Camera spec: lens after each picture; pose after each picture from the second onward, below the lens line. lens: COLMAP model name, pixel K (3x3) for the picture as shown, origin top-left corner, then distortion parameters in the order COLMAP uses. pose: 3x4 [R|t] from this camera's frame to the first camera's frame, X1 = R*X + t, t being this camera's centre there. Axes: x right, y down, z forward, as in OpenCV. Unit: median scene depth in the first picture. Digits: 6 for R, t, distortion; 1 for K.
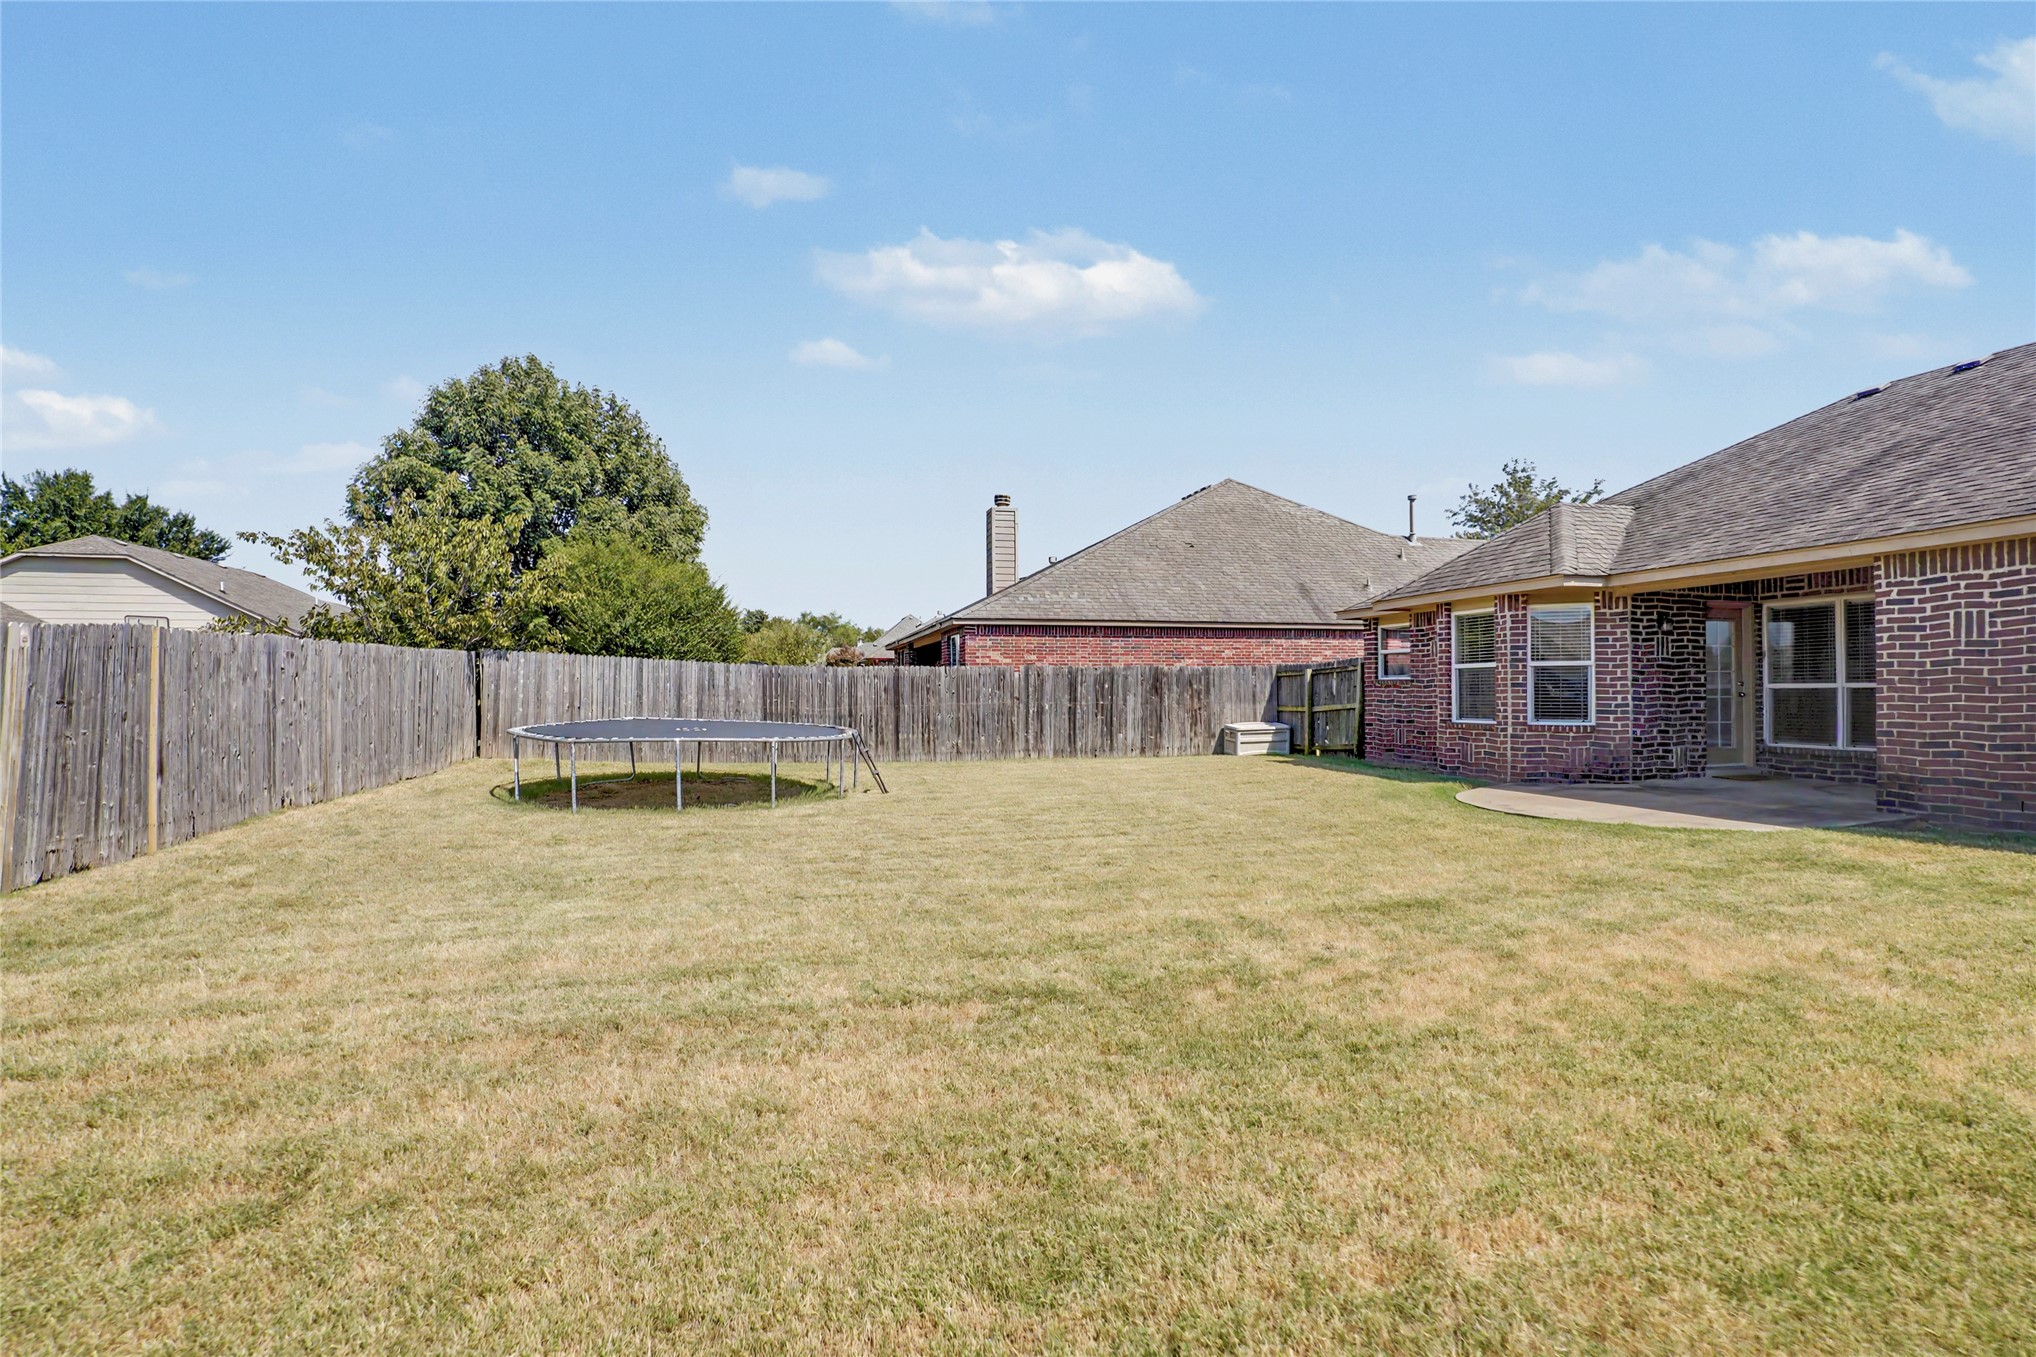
lens RADIAL K [[958.2, 0, 1018.8], [0, 958.2, 678.1], [0, 0, 1]] dist [-0.063963, 0.027942]
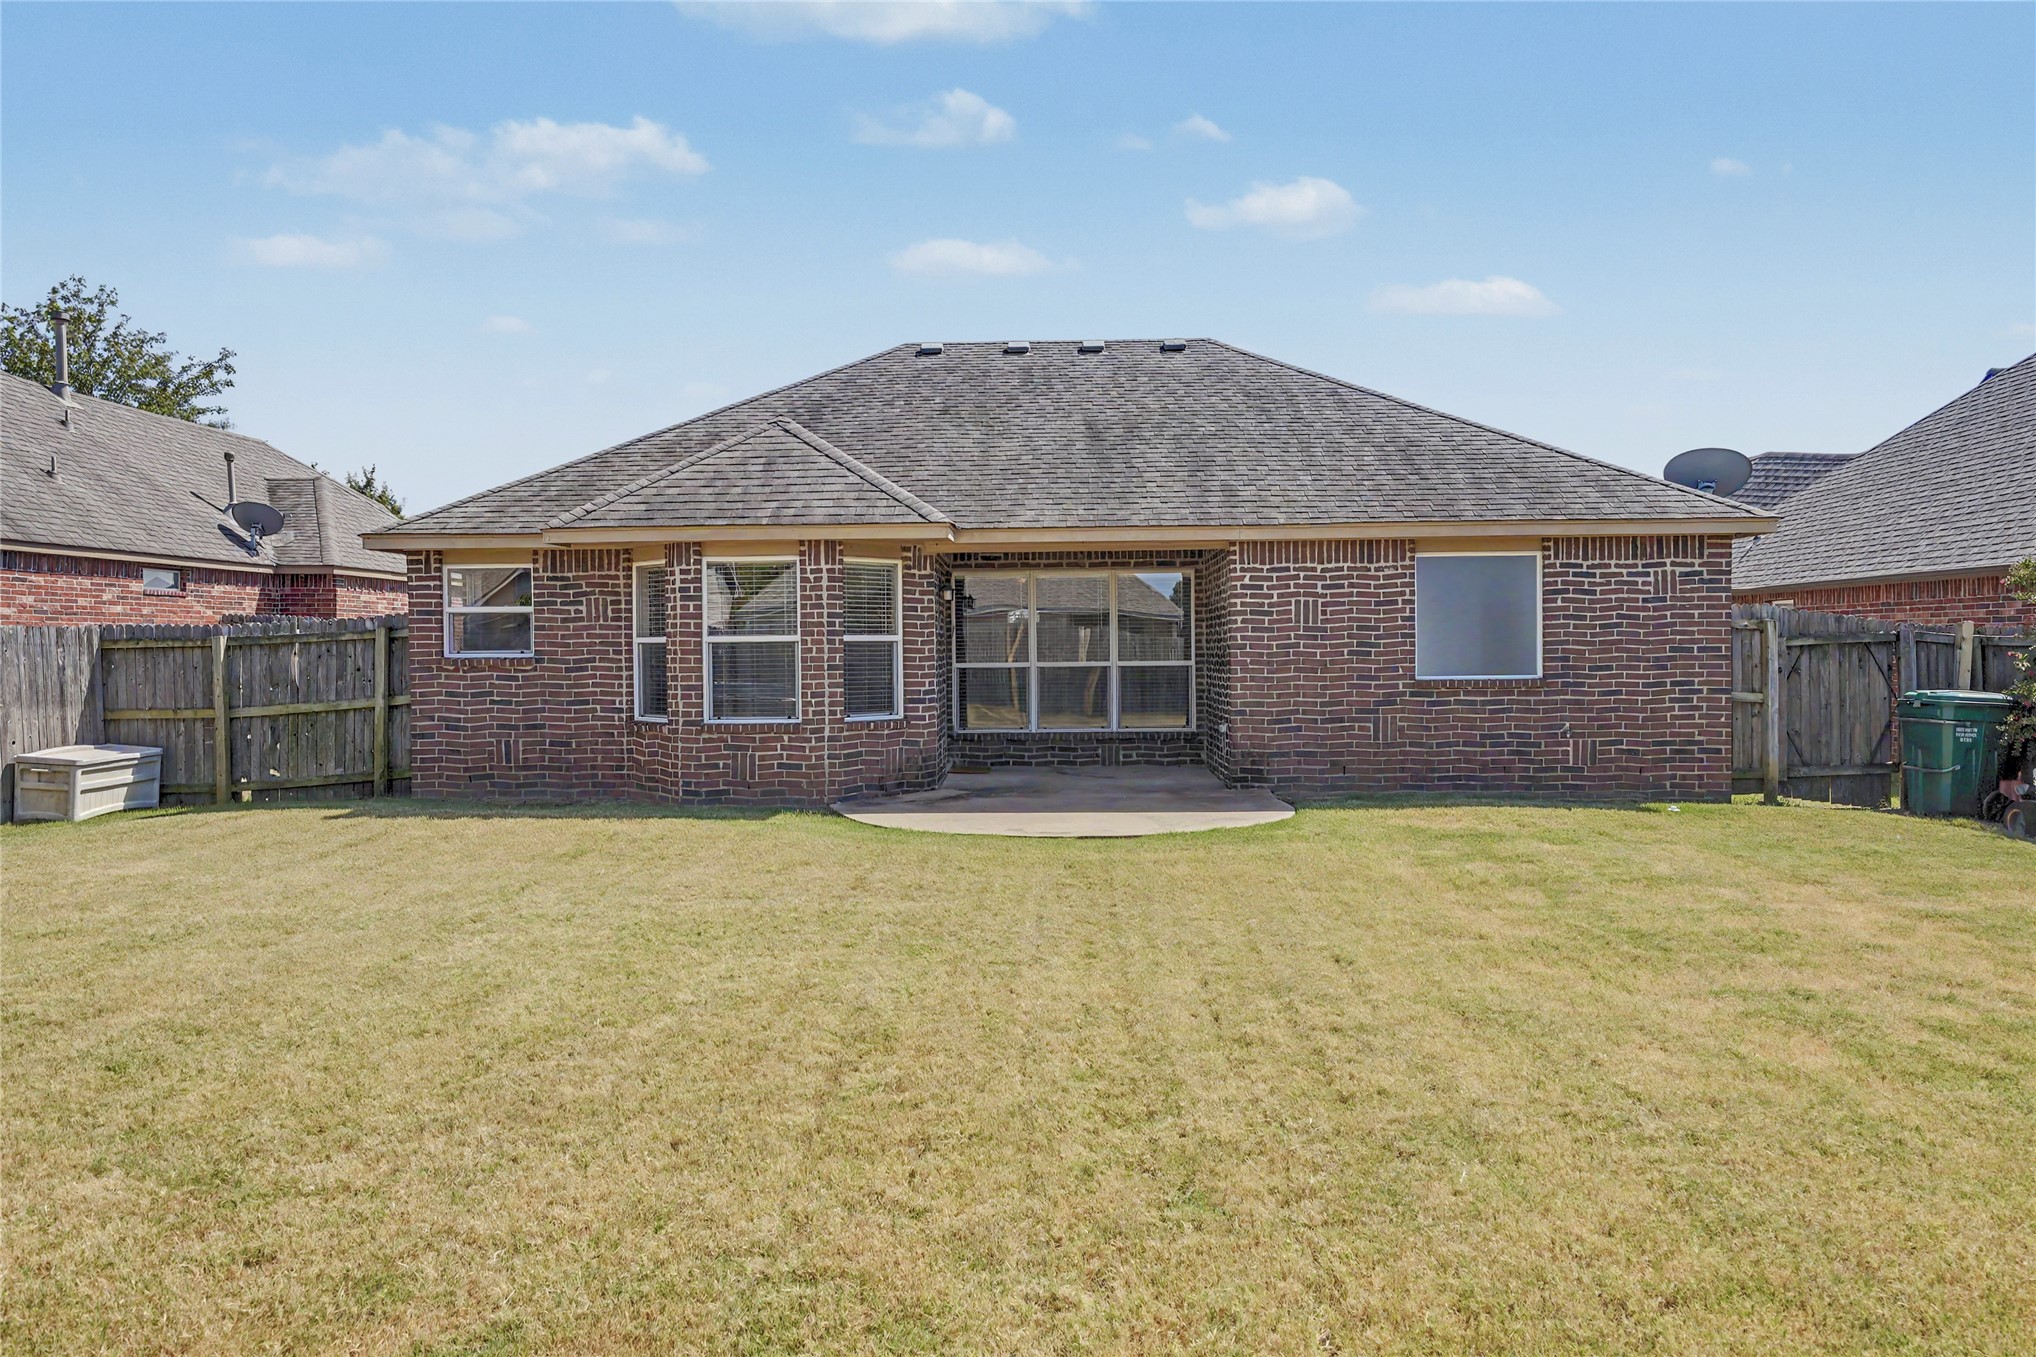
lens RADIAL K [[1395.5, 0, 1017.9], [0, 1395.5, 650.9], [0, 0, 1]] dist [0.002758, 0.000867]
pose [[0.284312, 0.000202, 0.958732, -0.616461], [-0.005687, 0.999983, 0.001476, -0.010307], [-0.958715, -0.005872, 0.284308, 0.767593]]
